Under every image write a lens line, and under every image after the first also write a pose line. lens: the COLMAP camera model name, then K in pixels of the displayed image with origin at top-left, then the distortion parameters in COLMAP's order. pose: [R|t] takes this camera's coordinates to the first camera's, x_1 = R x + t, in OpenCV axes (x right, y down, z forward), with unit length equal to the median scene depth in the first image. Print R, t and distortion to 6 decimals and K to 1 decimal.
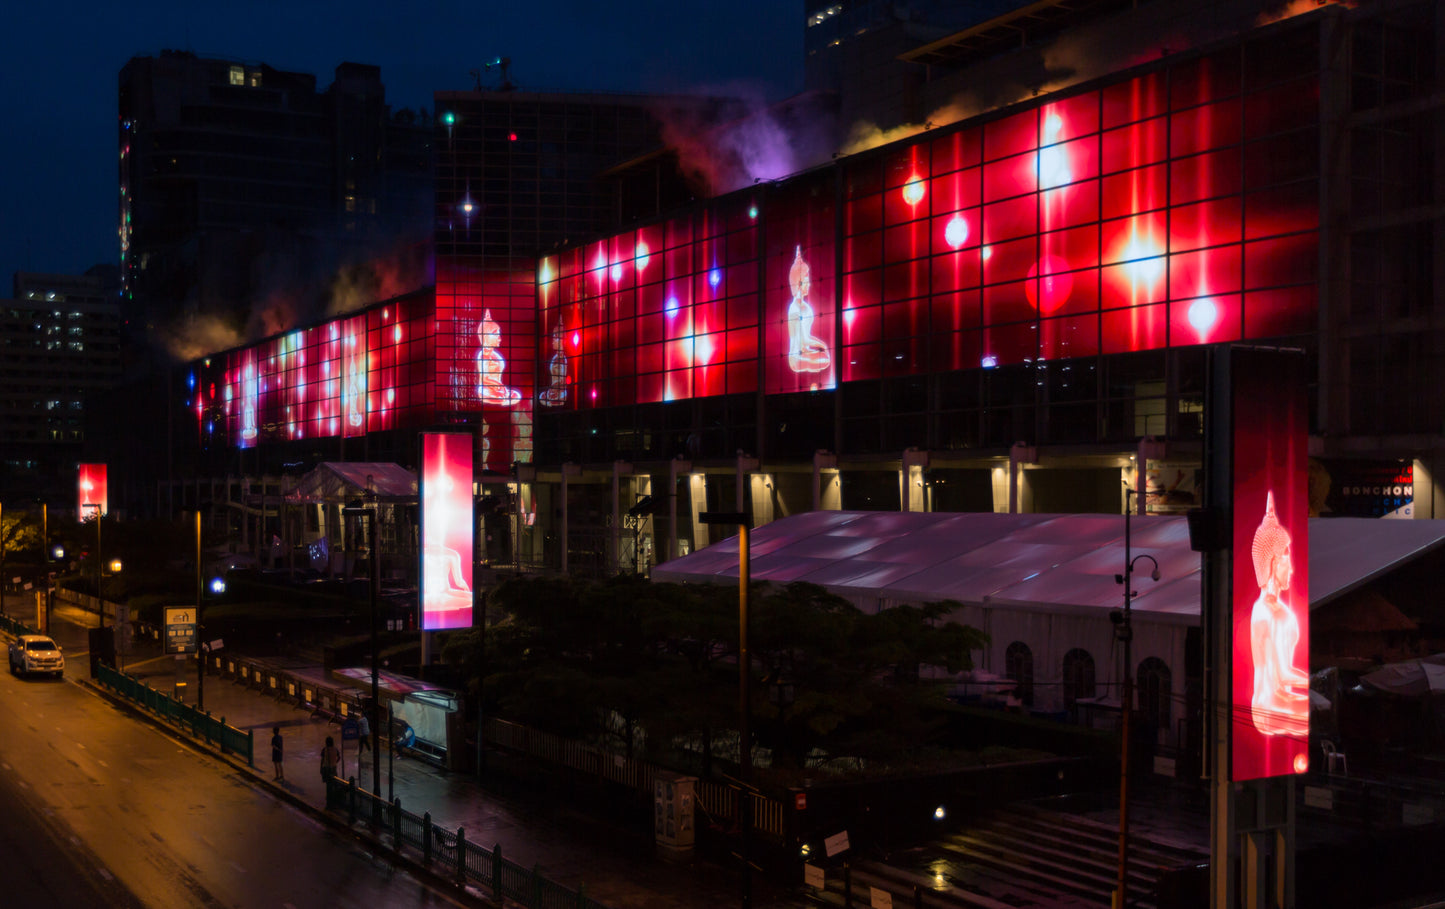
lens RADIAL K [[1493.7, 0, 505.9], [0, 1493.7, 509.6], [0, 0, 1]] dist [0.024871, -0.024929]
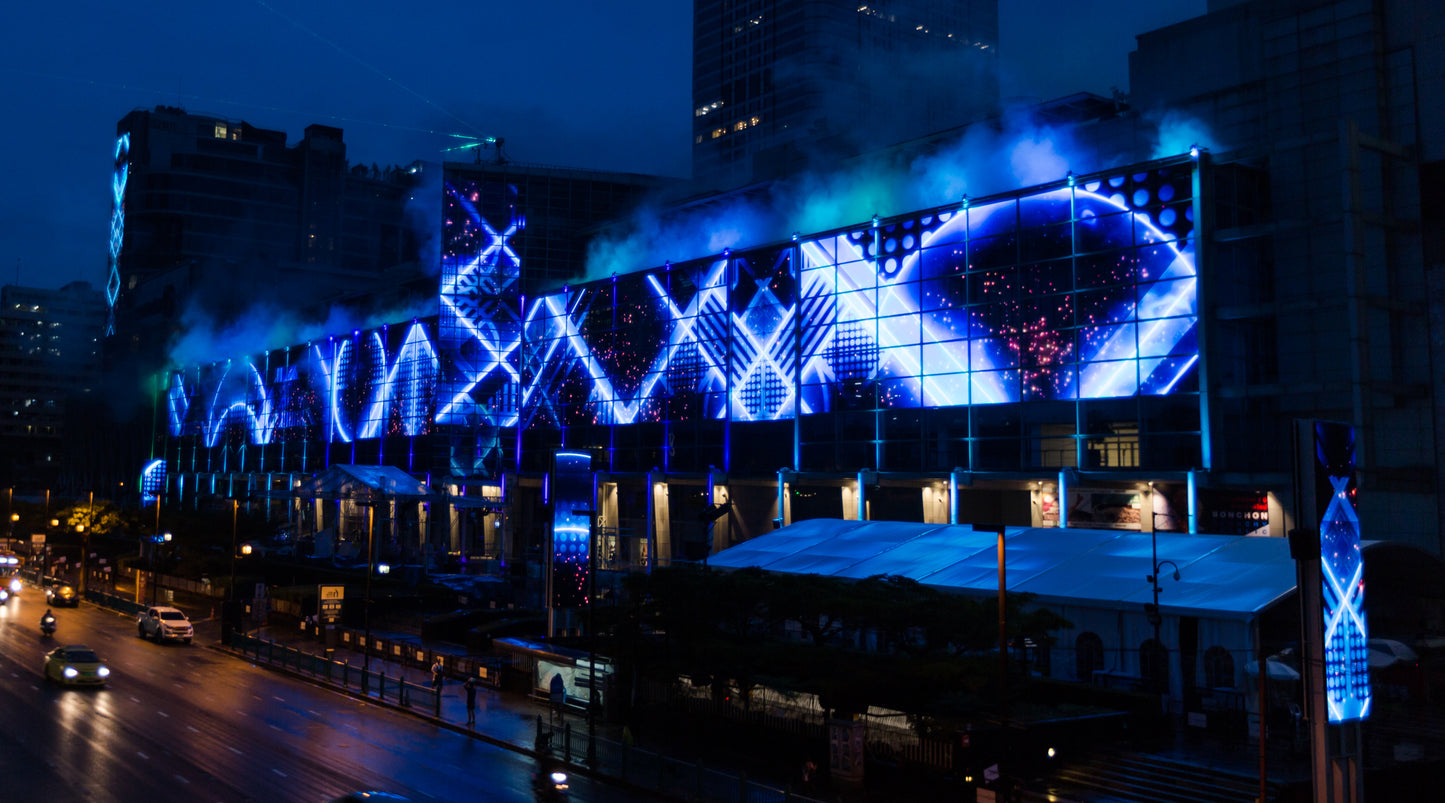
lens RADIAL K [[1320.2, 0, 490.7], [0, 1320.2, 344.4], [0, 0, 1]] dist [0.005519, -0.012511]
pose [[0.995372, 0.038724, 0.087953, -0.160895], [-0.027651, 0.991923, -0.123789, 0.000335], [-0.092036, 0.120784, 0.988403, -0.081494]]
